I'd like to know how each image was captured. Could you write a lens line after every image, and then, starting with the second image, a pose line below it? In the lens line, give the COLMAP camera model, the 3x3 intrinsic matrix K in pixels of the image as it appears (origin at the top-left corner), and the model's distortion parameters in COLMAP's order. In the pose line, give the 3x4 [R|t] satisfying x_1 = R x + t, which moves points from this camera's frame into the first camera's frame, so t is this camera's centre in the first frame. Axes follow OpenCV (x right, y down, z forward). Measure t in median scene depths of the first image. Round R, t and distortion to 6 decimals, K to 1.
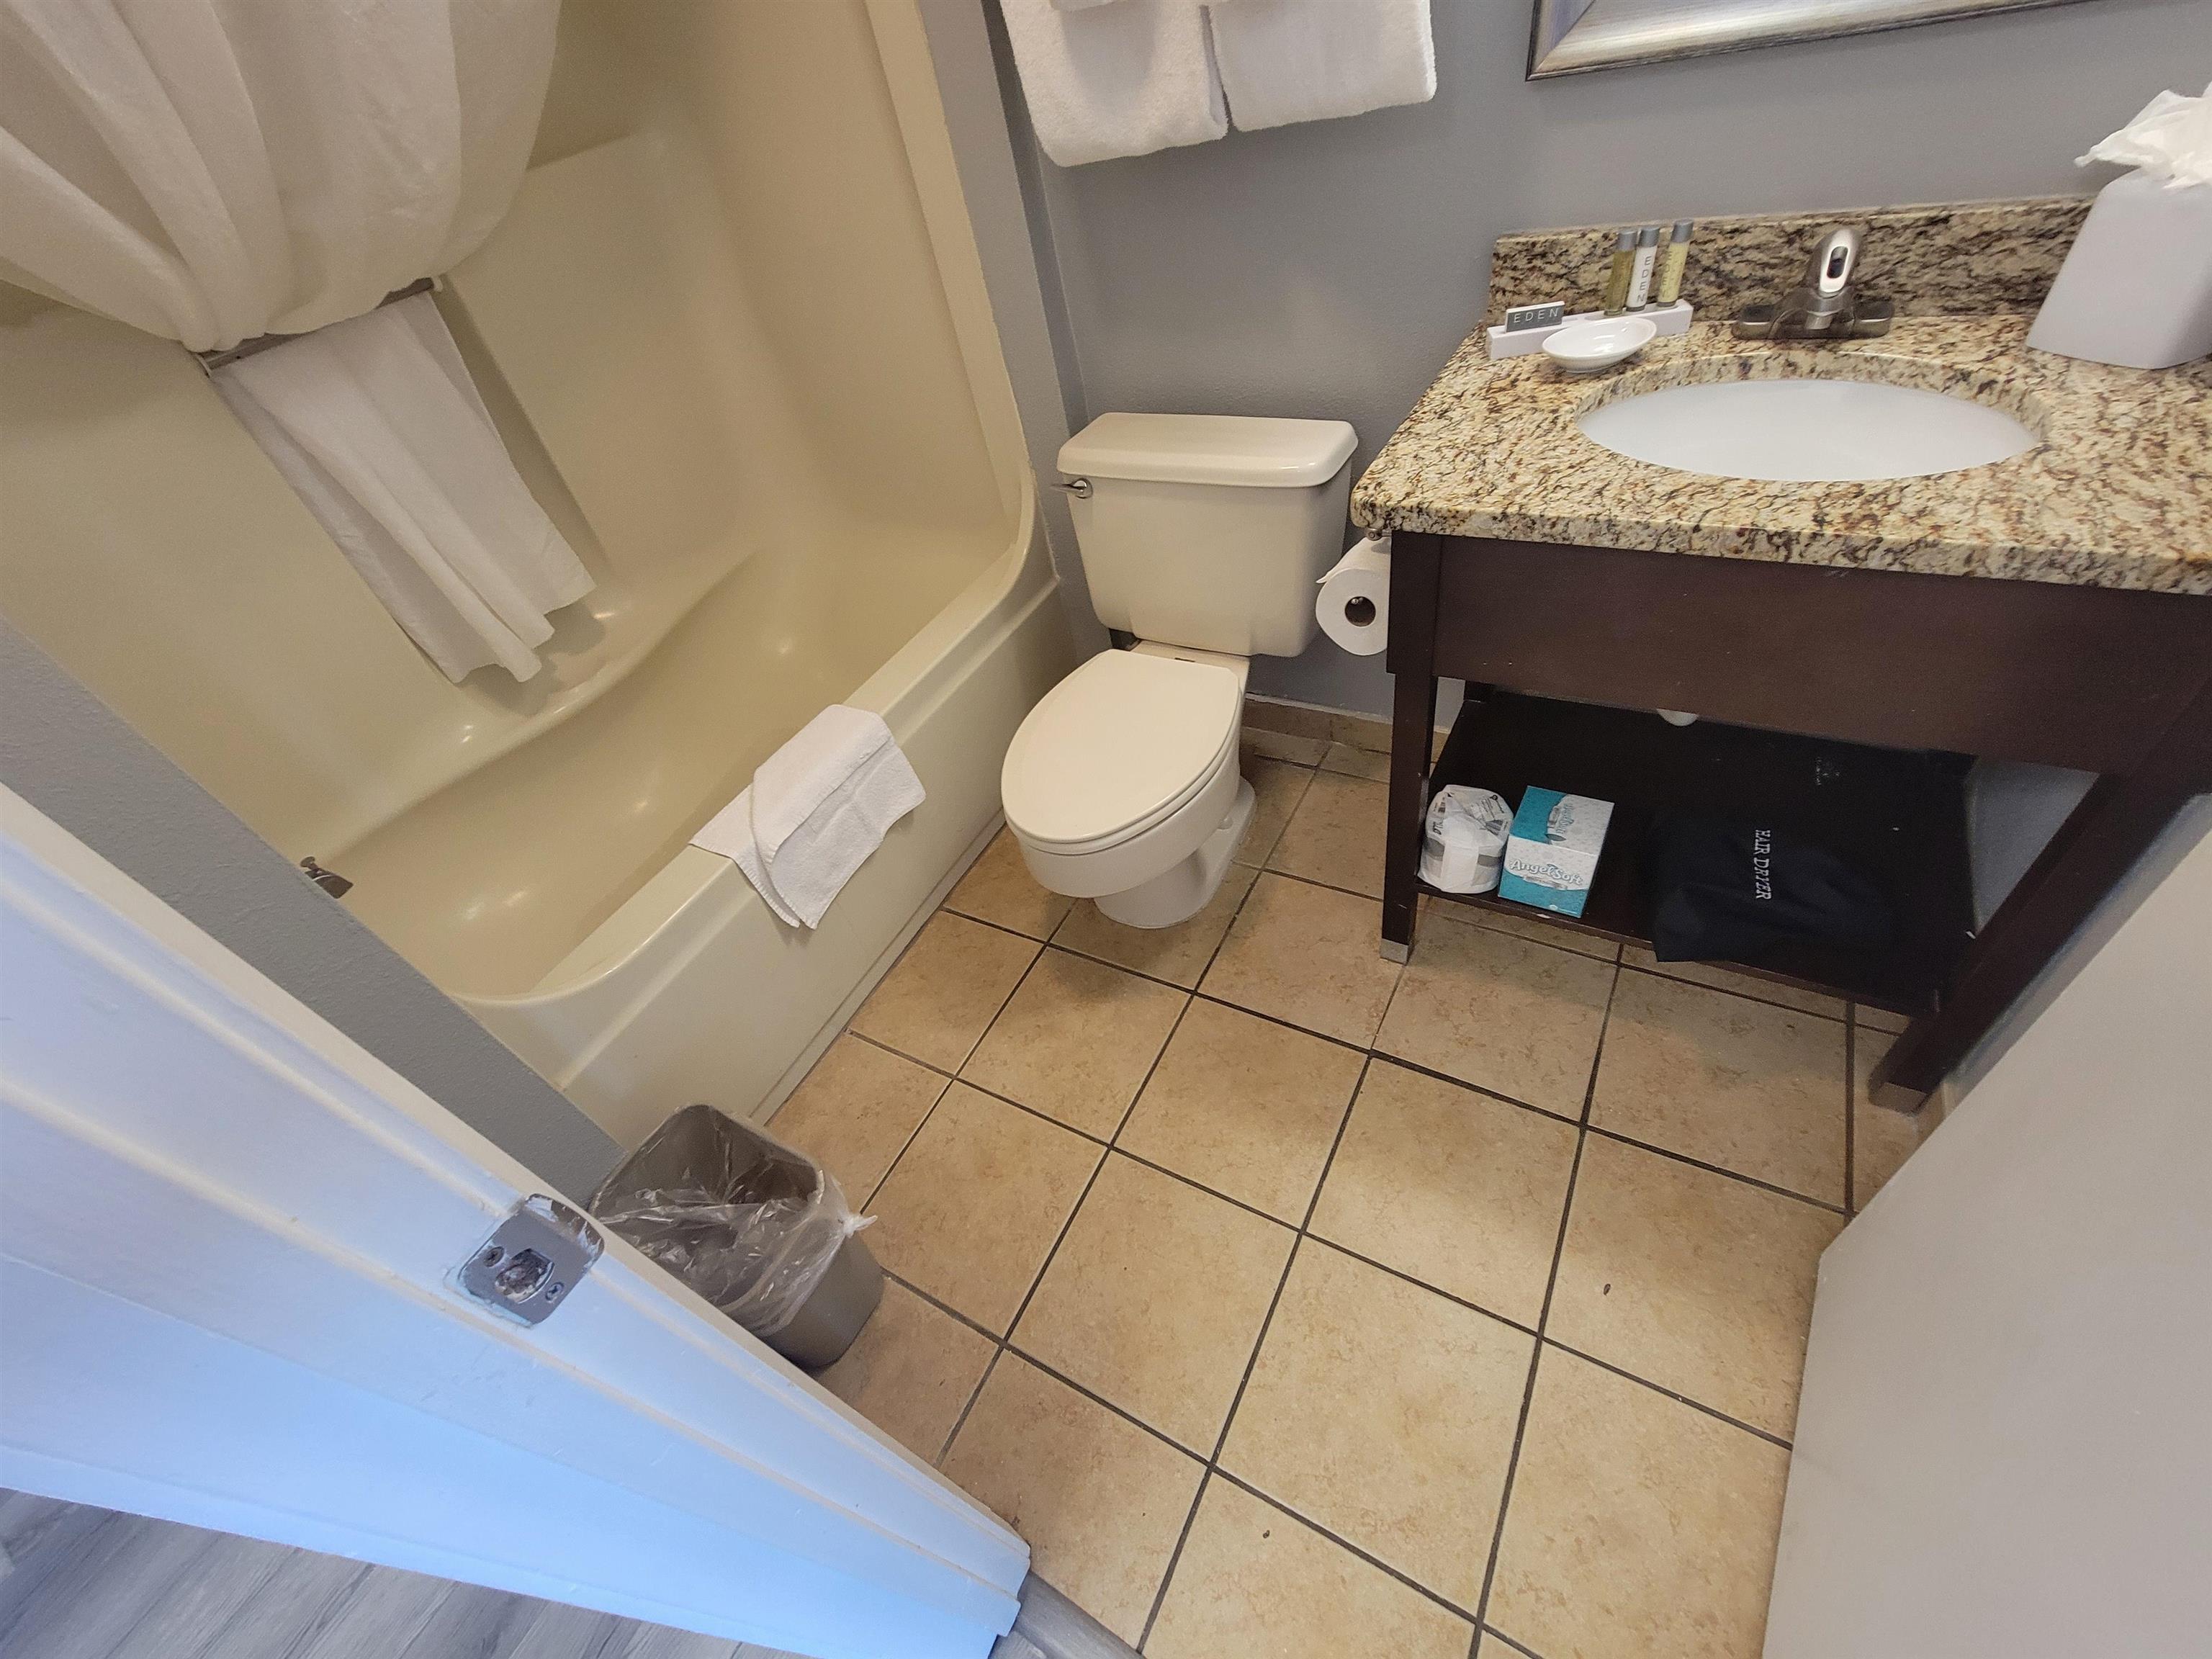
lens RADIAL K [[905.2, 0, 1109.4], [0, 905.2, 829.2], [0, 0, 1]] dist [-0.006923, 0.002871]
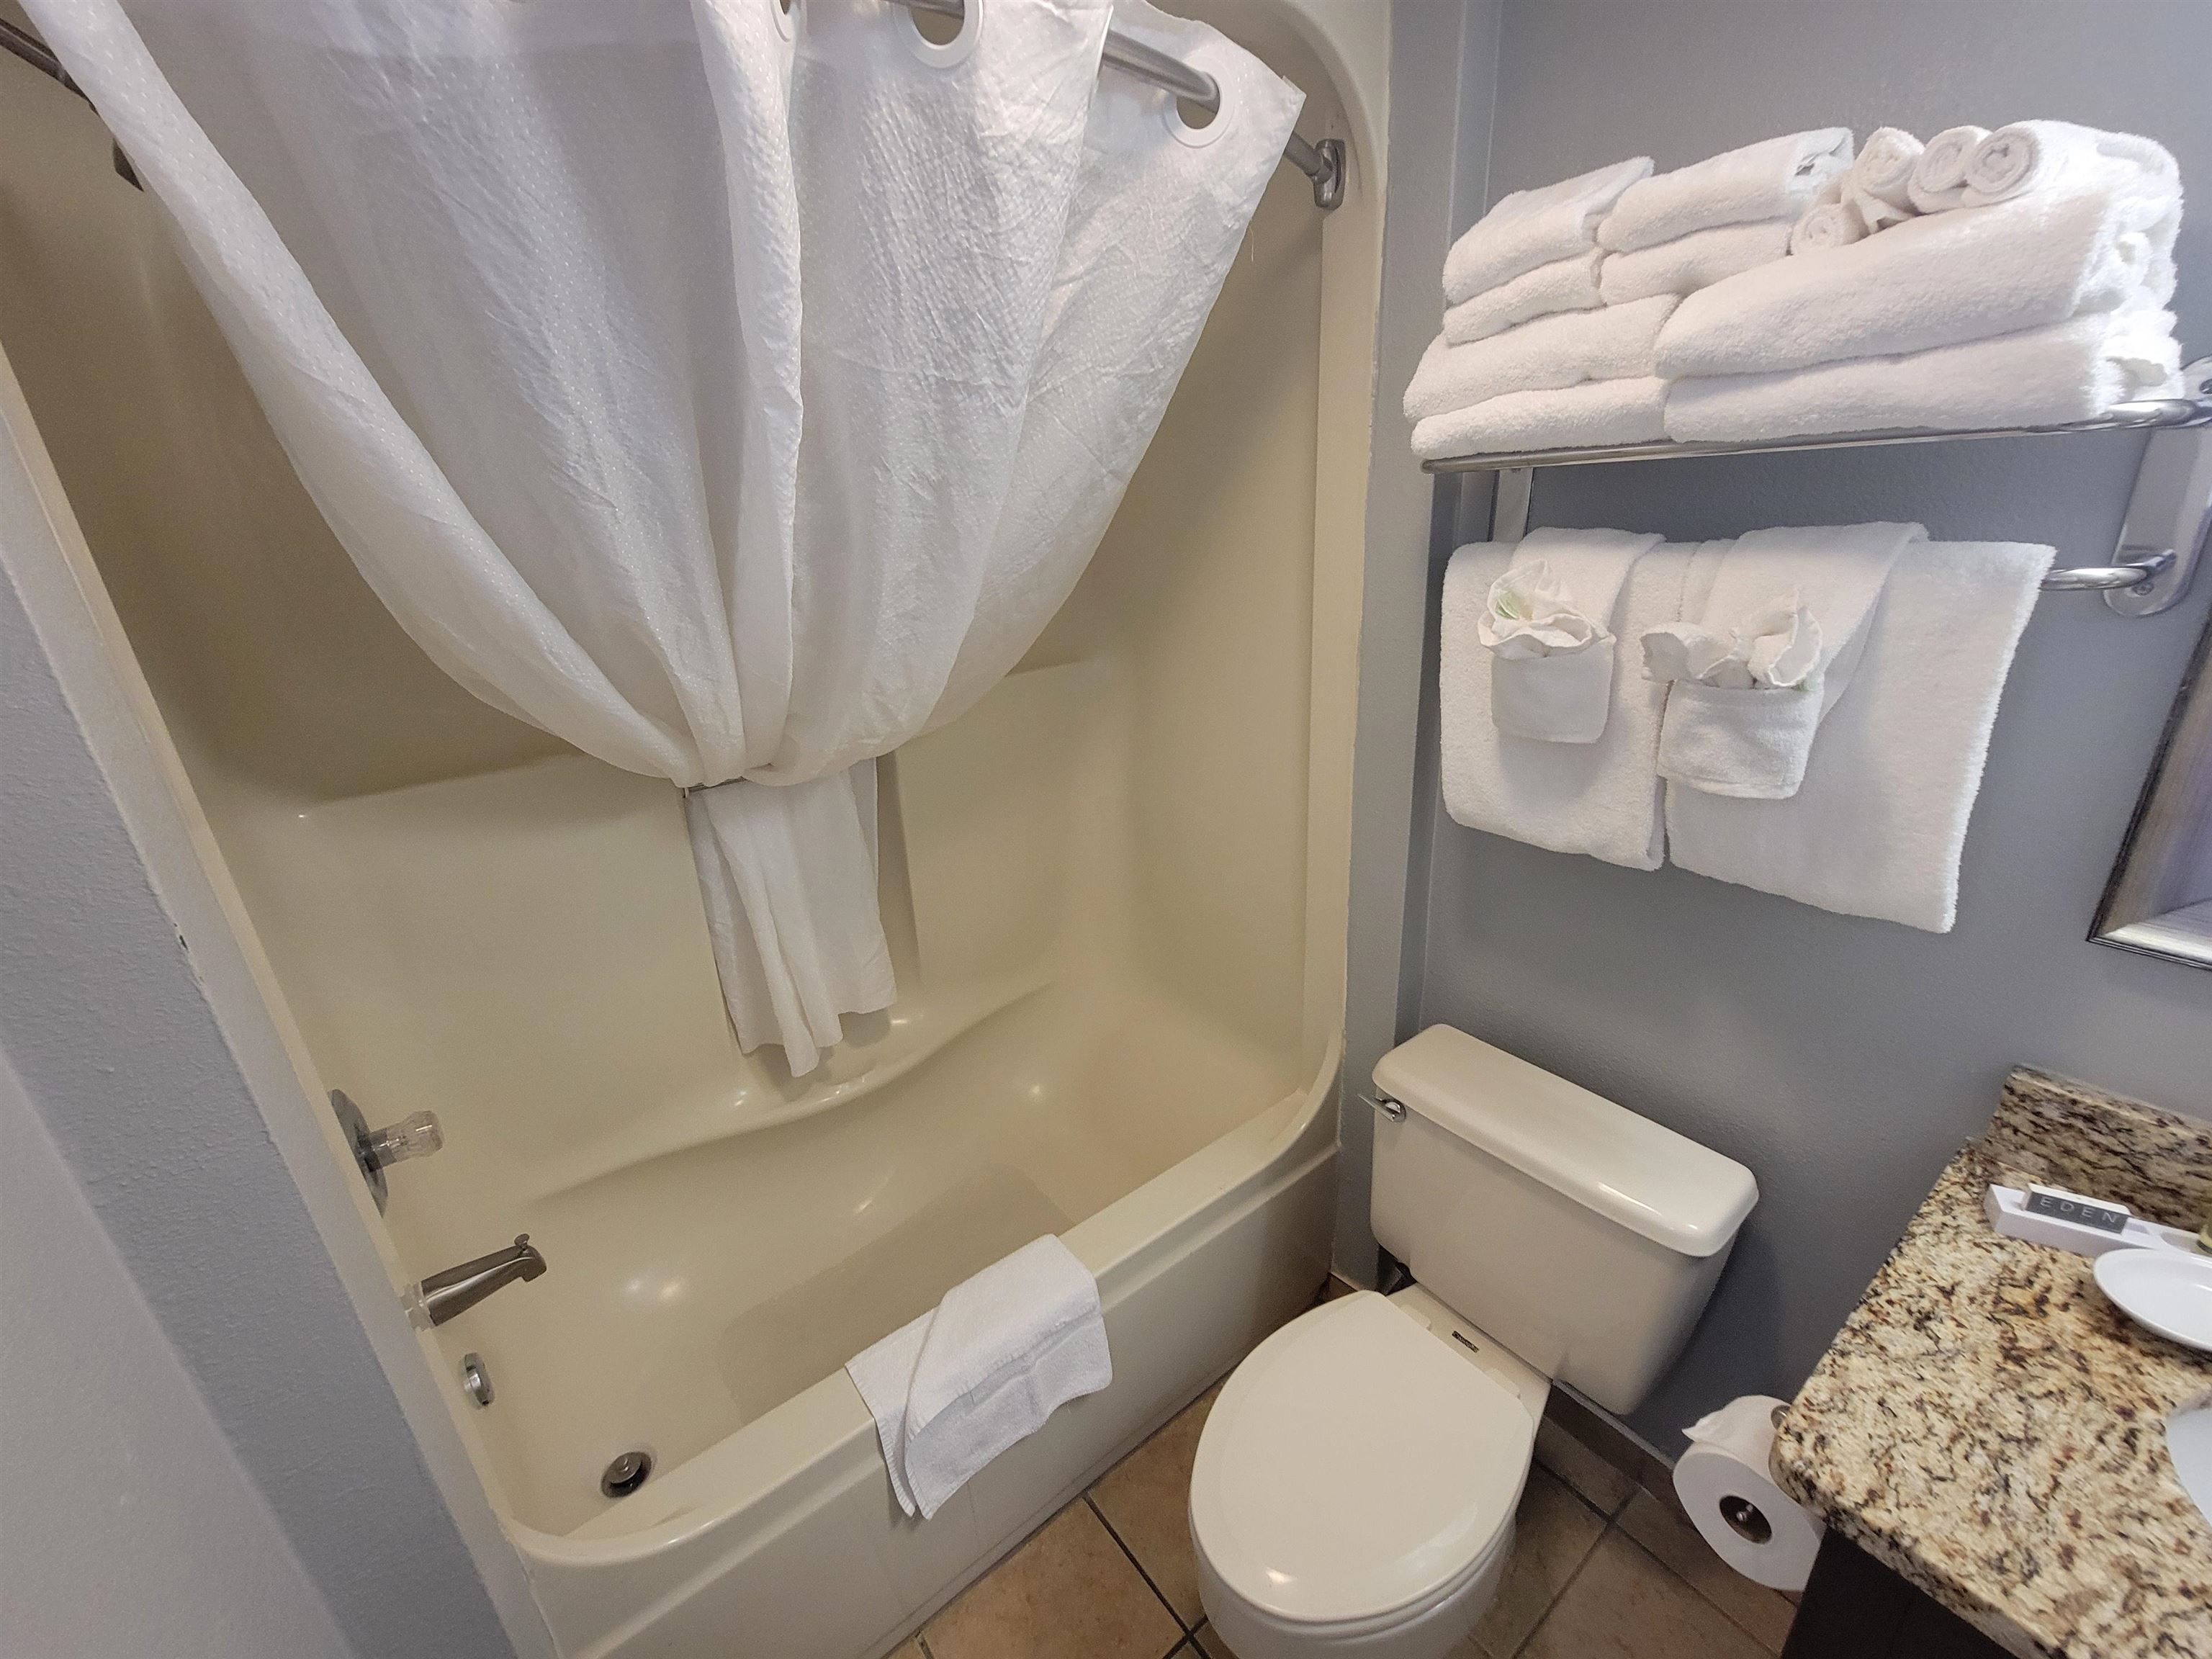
lens RADIAL K [[905.2, 0, 1112.8], [0, 905.2, 834.4], [0, 0, 1]] dist [-0.006923, 0.002871]
pose [[0.911673, 0.260851, -0.317504, -0.084296], [-0.356613, 0.886139, -0.295947, -0.308300], [0.204155, 0.383033, 0.900892, 0.051771]]
